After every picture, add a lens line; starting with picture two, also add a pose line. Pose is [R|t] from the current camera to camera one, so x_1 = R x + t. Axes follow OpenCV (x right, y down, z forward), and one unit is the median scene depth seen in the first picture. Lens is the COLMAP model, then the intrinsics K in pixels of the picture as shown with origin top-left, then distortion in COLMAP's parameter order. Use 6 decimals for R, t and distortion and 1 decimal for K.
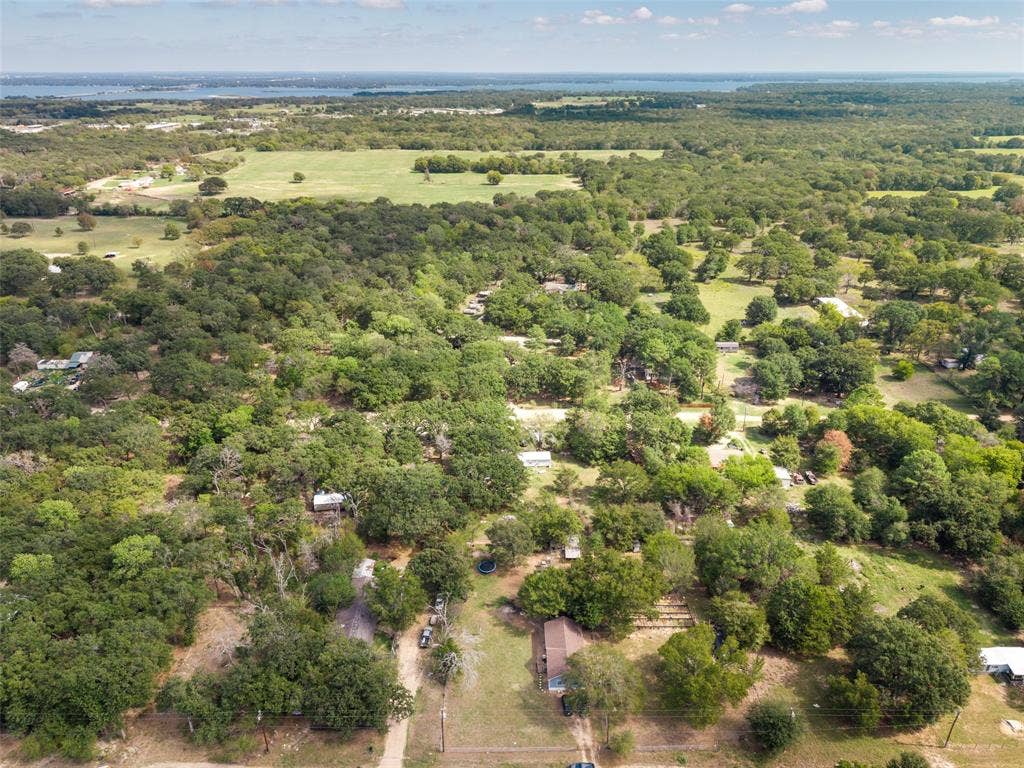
lens RADIAL K [[694.2, 0, 513.4], [0, 694.2, 390.6], [0, 0, 1]] dist [0.050781, -0.058872]
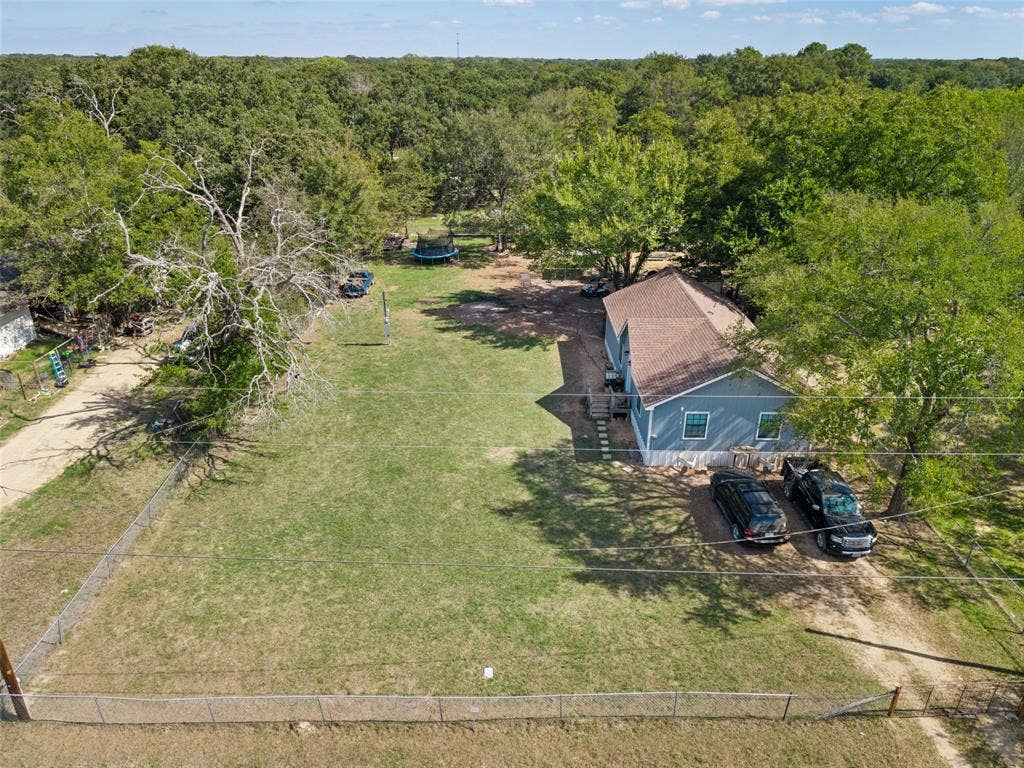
lens RADIAL K [[694.2, 0, 513.4], [0, 694.2, 390.6], [0, 0, 1]] dist [0.050781, -0.058872]
pose [[0.999955, 0.005739, -0.007497, 0.003199], [-0.005692, 0.999964, 0.006253, 0.147233], [0.007533, -0.006210, 0.999952, 0.282275]]
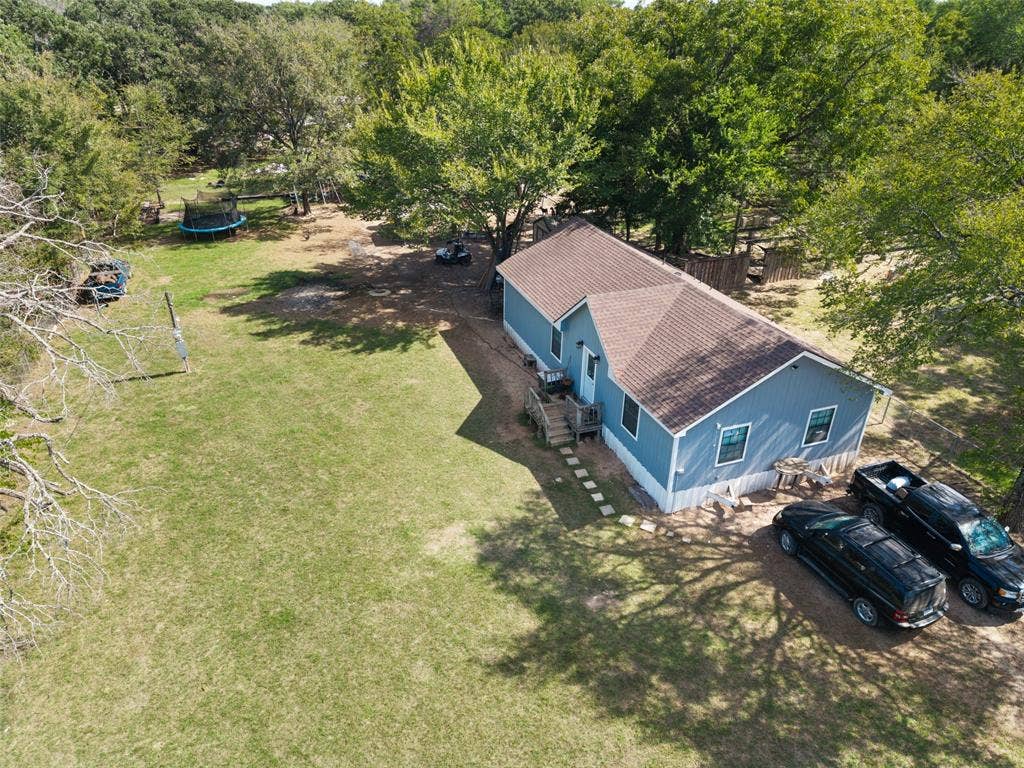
lens RADIAL K [[677.2, 0, 512.0], [0, 677.2, 384.0], [0, 0, 1]] dist [0.008374, -0.005001]
pose [[0.940243, -0.157019, 0.302139, -0.008055], [0.136365, 0.986705, 0.088421, 0.139826], [-0.312006, -0.041937, 0.949154, 0.317925]]
